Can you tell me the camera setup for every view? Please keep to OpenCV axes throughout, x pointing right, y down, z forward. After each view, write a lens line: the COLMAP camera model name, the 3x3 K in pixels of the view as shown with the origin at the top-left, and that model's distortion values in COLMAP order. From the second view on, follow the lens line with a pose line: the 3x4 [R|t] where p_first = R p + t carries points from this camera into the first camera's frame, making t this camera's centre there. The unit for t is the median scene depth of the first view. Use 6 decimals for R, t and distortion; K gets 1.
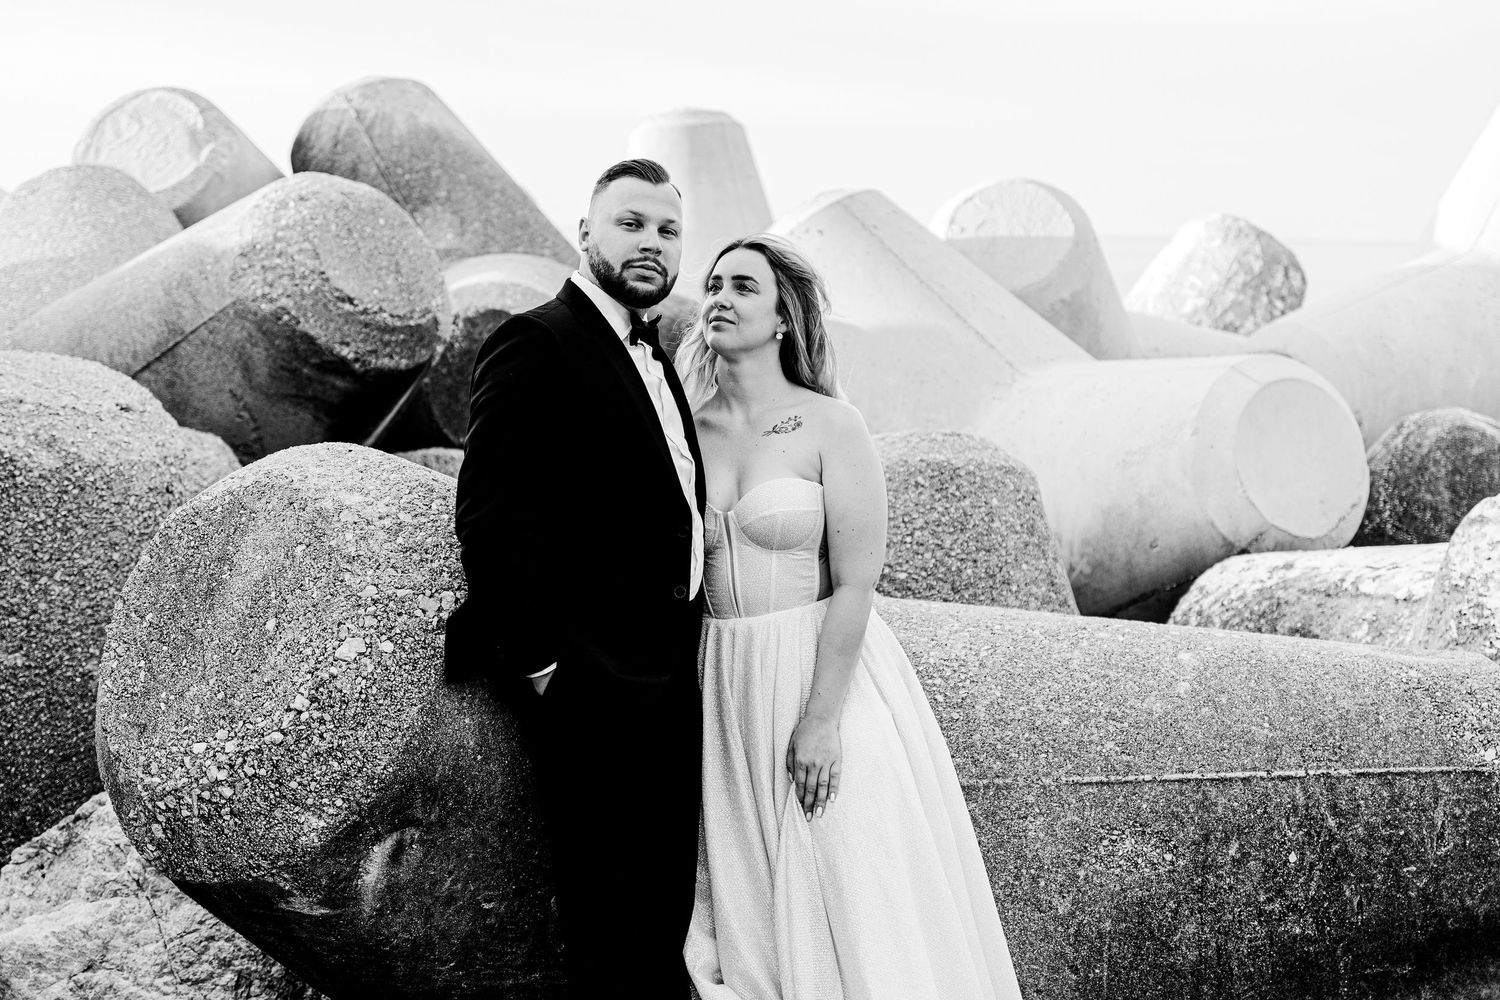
lens RADIAL K [[2207.3, 0, 748.1], [0, 2207.3, 496.7], [0, 0, 1]] dist [-0.011062, 0.000000]
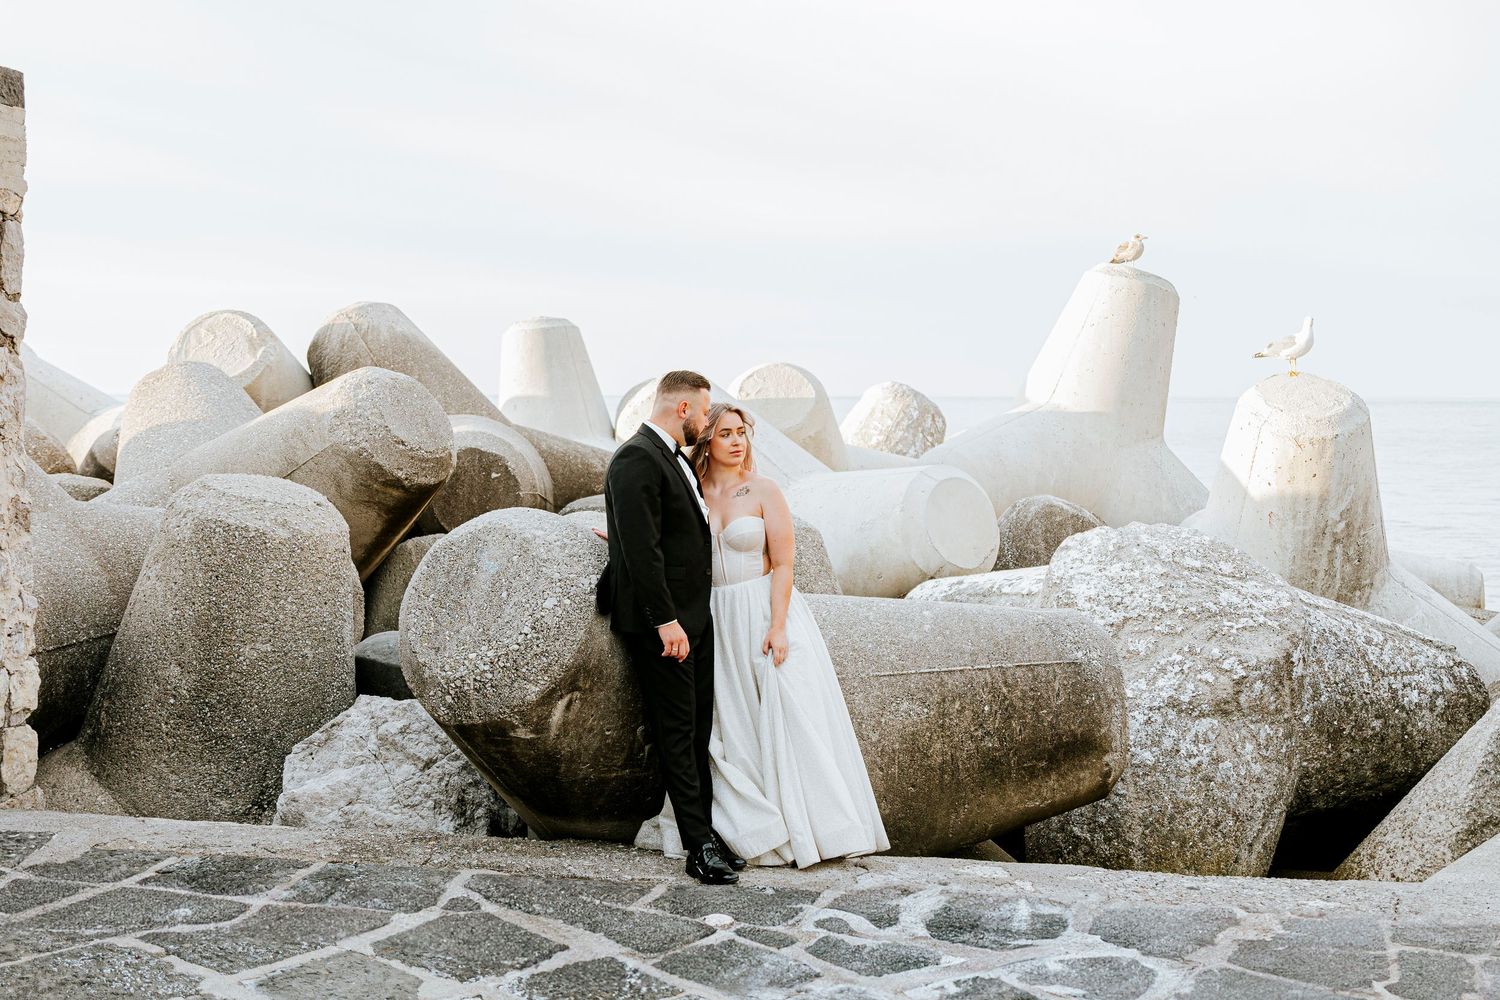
lens RADIAL K [[1671.3, 0, 741.6], [0, 1671.3, 522.7], [0, 0, 1]] dist [-0.014863, 0.000000]
pose [[0.989727, -0.025683, 0.140643, -0.139919], [0.031751, 0.998652, -0.041069, 0.040395], [-0.139399, 0.045113, 0.989208, -0.364211]]
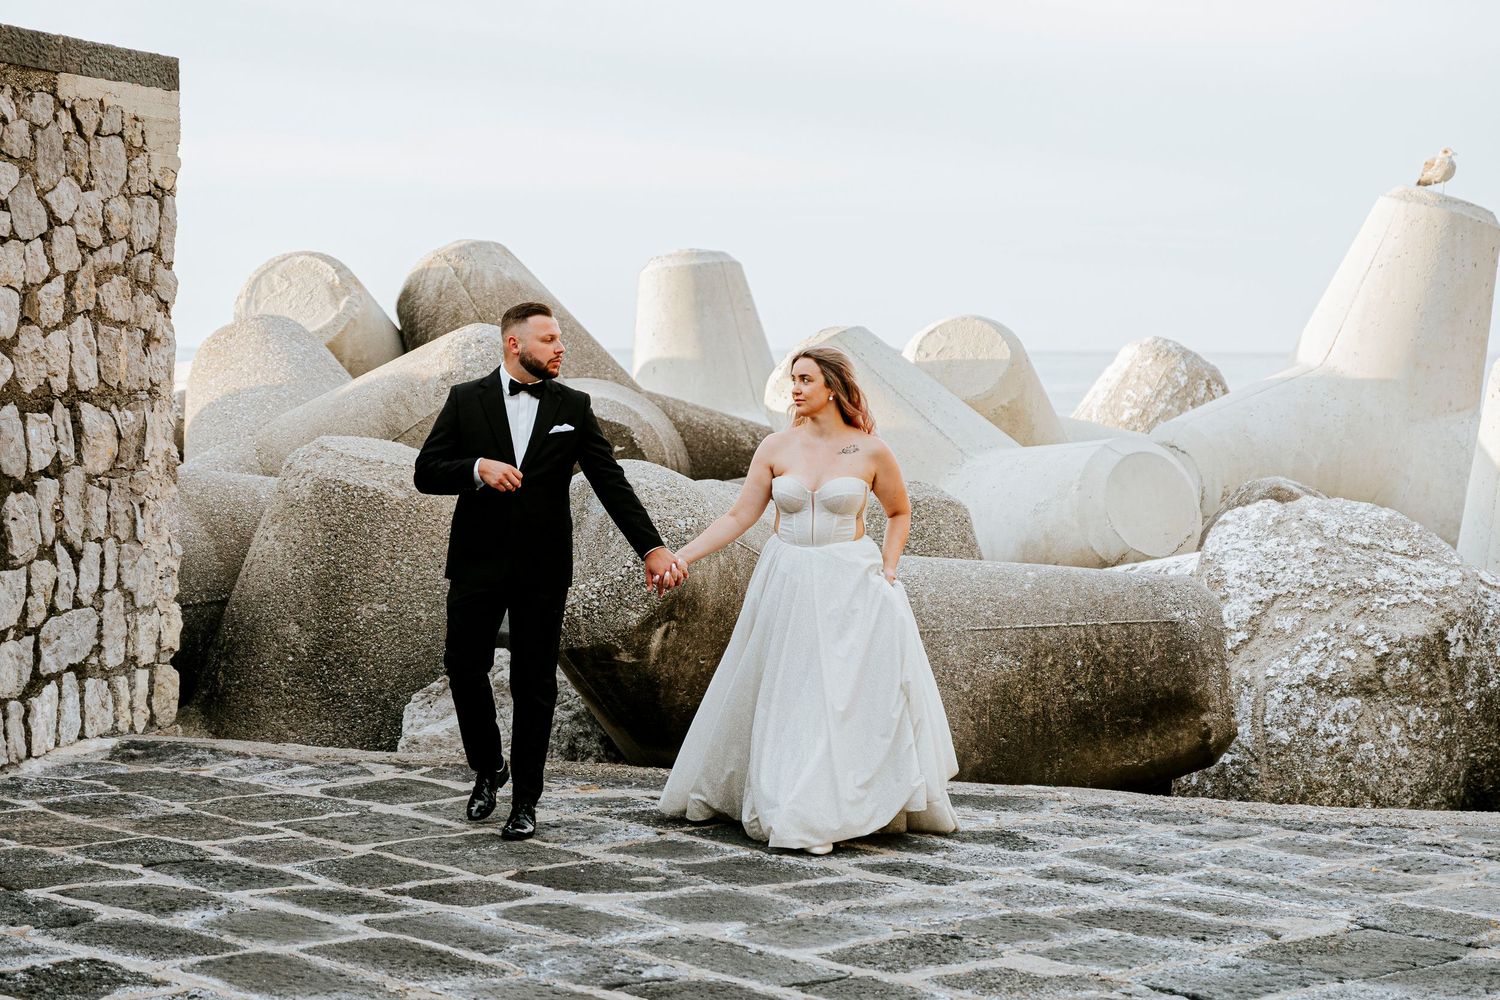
lens RADIAL K [[3138.5, 0, 750.3], [0, 3138.5, 506.5], [0, 0, 1]] dist [0.019477, 0.000000]
pose [[0.999557, -0.014895, 0.025760, -0.100734], [0.016669, 0.997402, -0.070087, 0.170420], [-0.024649, 0.070486, 0.997208, -1.481386]]
